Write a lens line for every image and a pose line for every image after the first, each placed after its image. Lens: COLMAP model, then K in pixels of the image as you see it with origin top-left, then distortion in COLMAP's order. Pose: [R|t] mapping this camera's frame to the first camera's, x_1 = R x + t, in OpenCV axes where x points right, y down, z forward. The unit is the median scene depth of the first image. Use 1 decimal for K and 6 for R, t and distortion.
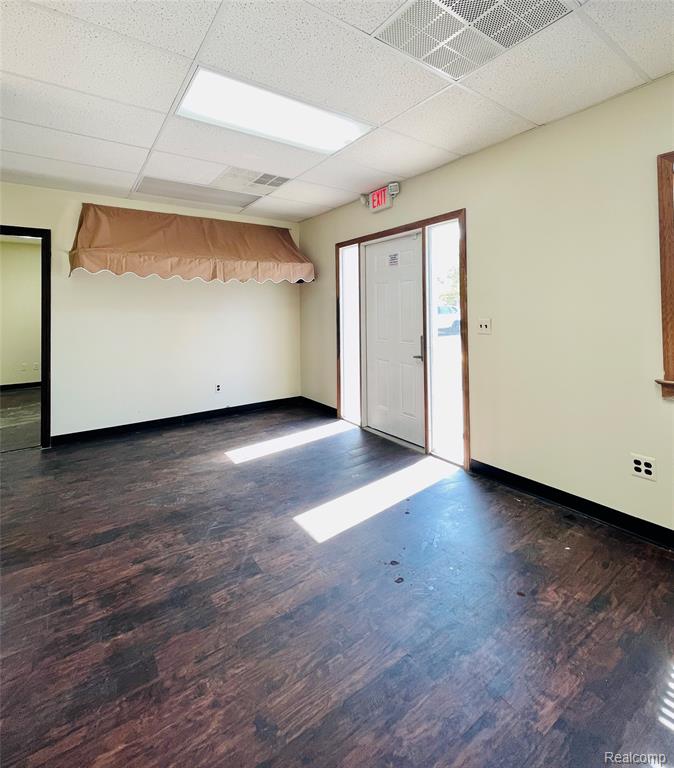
lens RADIAL K [[376.6, 0, 337.2], [0, 376.6, 306.2], [0, 0, 1]] dist [0.000322, 0.000144]
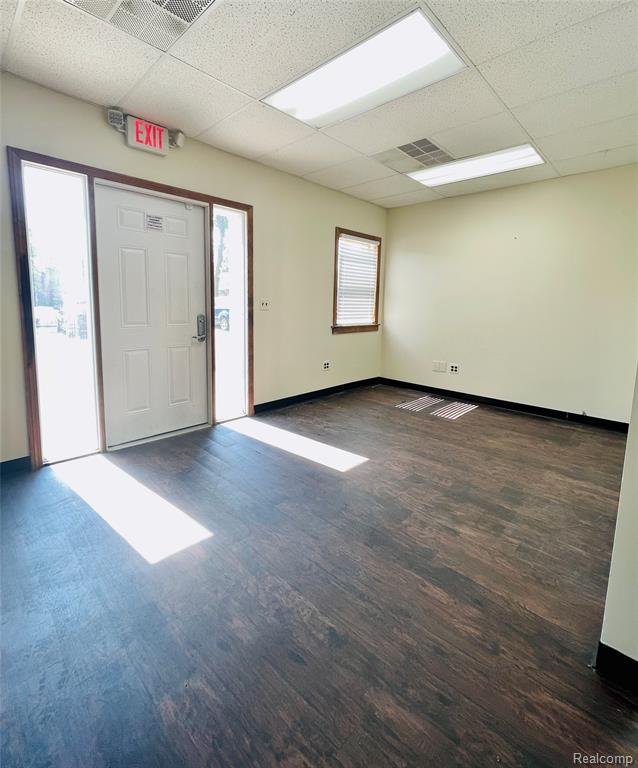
lens RADIAL K [[368.2, 0, 315.3], [0, 368.2, 342.4], [0, 0, 1]] dist [0.001182, 0.000487]
pose [[-0.192683, -0.103712, 0.975765, -1.302420], [-0.038380, 0.994434, 0.098118, 0.073799], [-0.980510, -0.018544, -0.195591, 1.486133]]
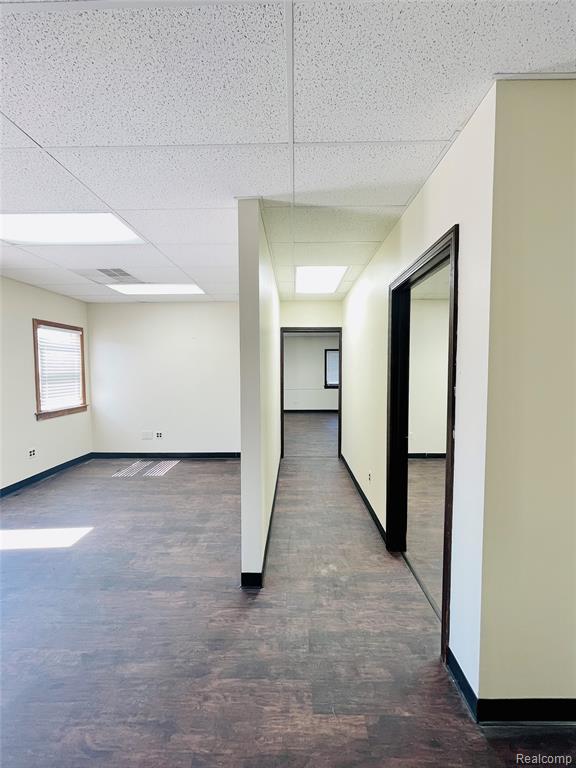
lens RADIAL K [[330.0, 0, 288.6], [0, 330.0, 384.0], [0, 0, 1]] dist [-0.003864, 0.000094]
pose [[-0.803953, -0.012481, 0.594561, -1.598313], [0.005574, 0.999578, 0.028520, -0.037814], [-0.594666, 0.026243, -0.803544, 1.652579]]
